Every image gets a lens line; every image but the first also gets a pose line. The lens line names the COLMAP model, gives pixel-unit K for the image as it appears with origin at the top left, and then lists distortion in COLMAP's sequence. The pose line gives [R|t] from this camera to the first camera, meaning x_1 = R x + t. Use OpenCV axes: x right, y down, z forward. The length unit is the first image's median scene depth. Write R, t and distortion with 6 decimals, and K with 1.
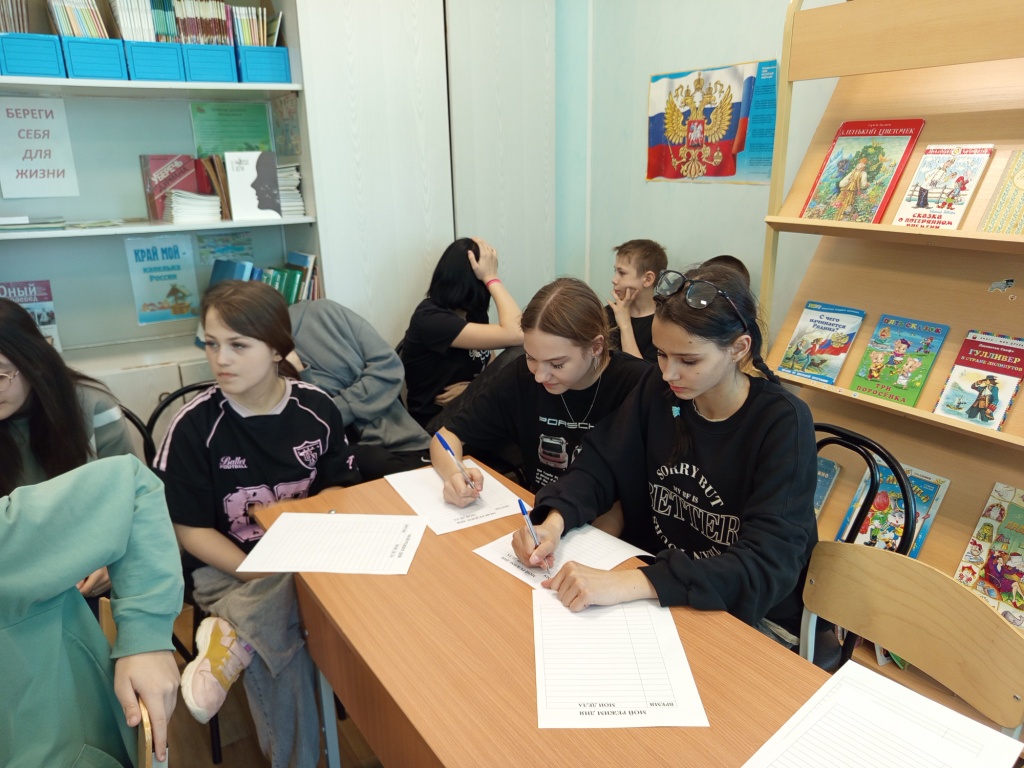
lens RADIAL K [[719.5, 0, 512.0], [0, 719.5, 384.0], [0, 0, 1]] dist [-0.010554, -0.003052]
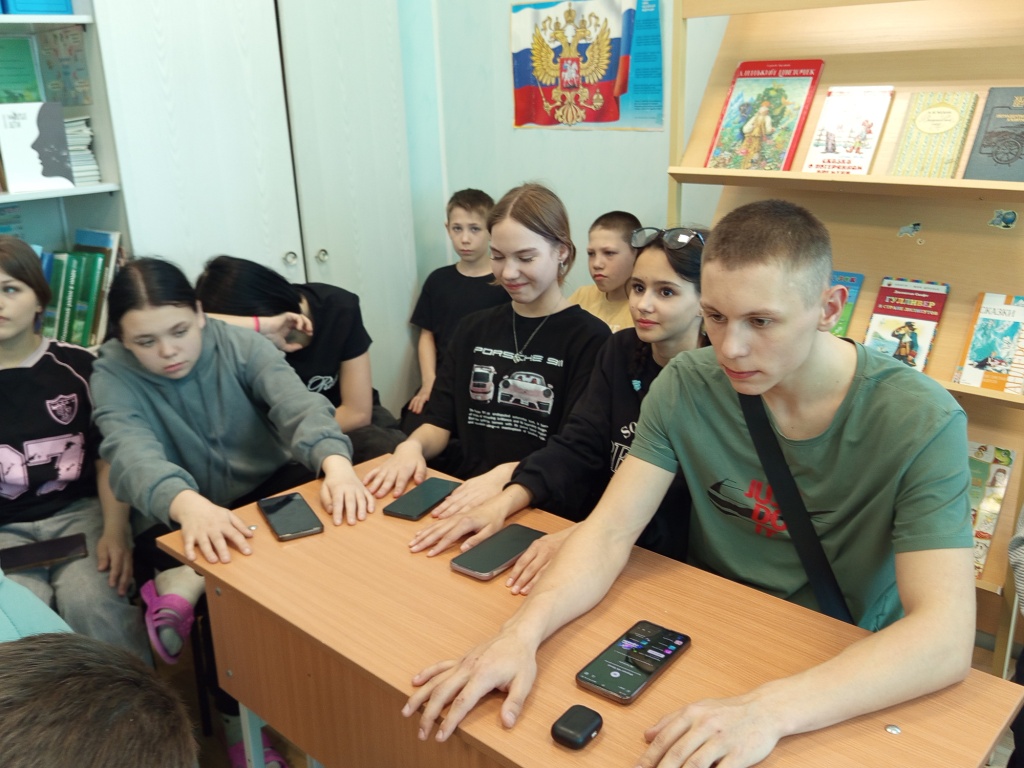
lens RADIAL K [[908.6, 0, 512.0], [0, 908.6, 384.0], [0, 0, 1]] dist [0.069845, -0.161569]
pose [[0.970138, -0.084442, 0.227380, -0.108260], [0.083568, 0.996411, 0.013486, 0.007671], [-0.227702, 0.005918, 0.973713, -0.070923]]
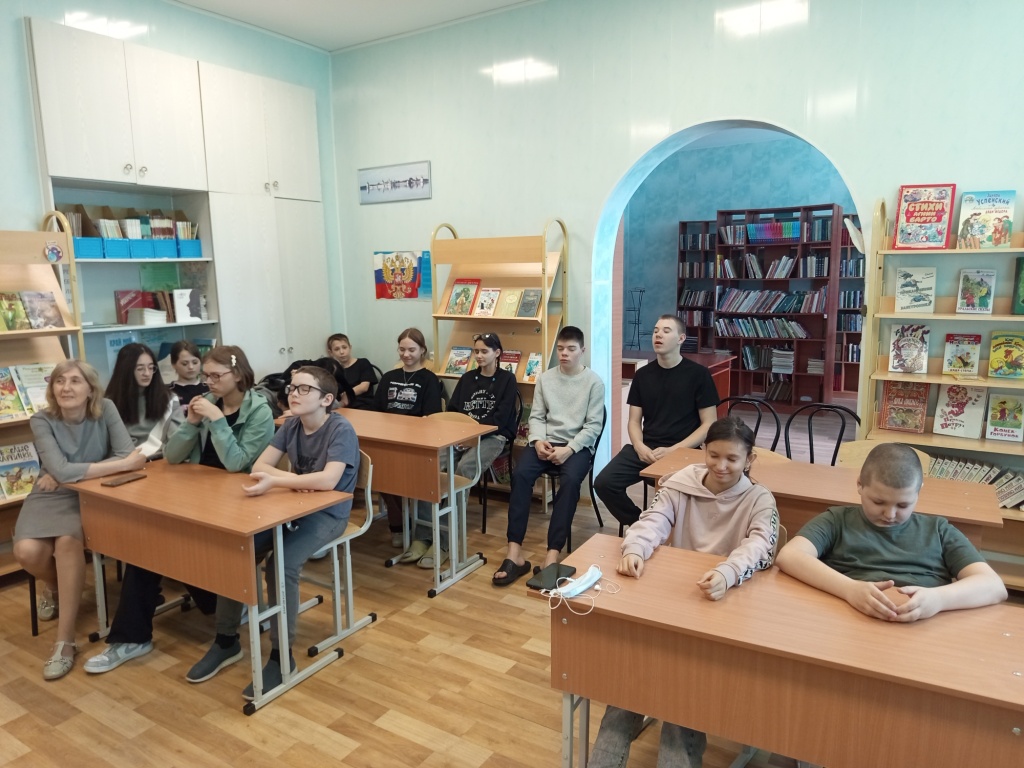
lens RADIAL K [[698.0, 0, 537.9], [0, 698.0, 385.1], [0, 0, 1]] dist [0.024718, -0.061609]
pose [[0.891601, -0.067746, 0.447726, -0.383467], [0.130628, 0.985191, -0.111060, 0.296216], [-0.433572, 0.157507, 0.887247, -1.156072]]
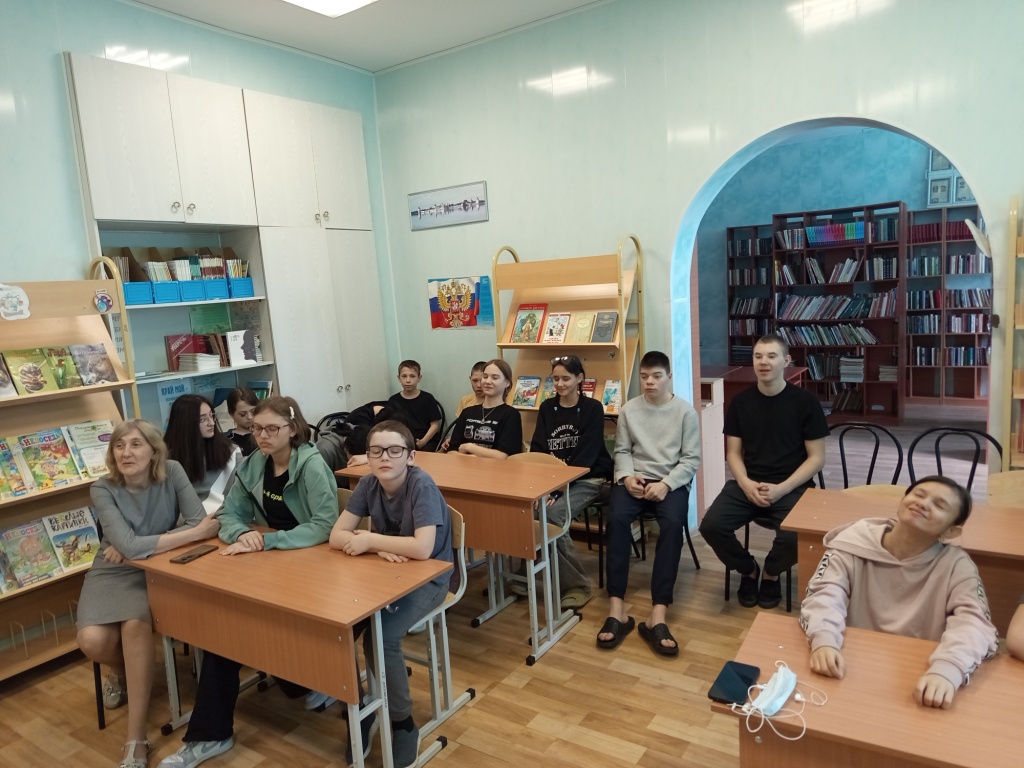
lens RADIAL K [[698.0, 0, 537.9], [0, 698.0, 385.1], [0, 0, 1]] dist [0.024718, -0.061609]
pose [[0.904334, -0.101970, 0.414466, -0.435275], [0.171473, 0.976032, -0.134011, 0.207647], [-0.390867, 0.192260, 0.900144, -0.976473]]
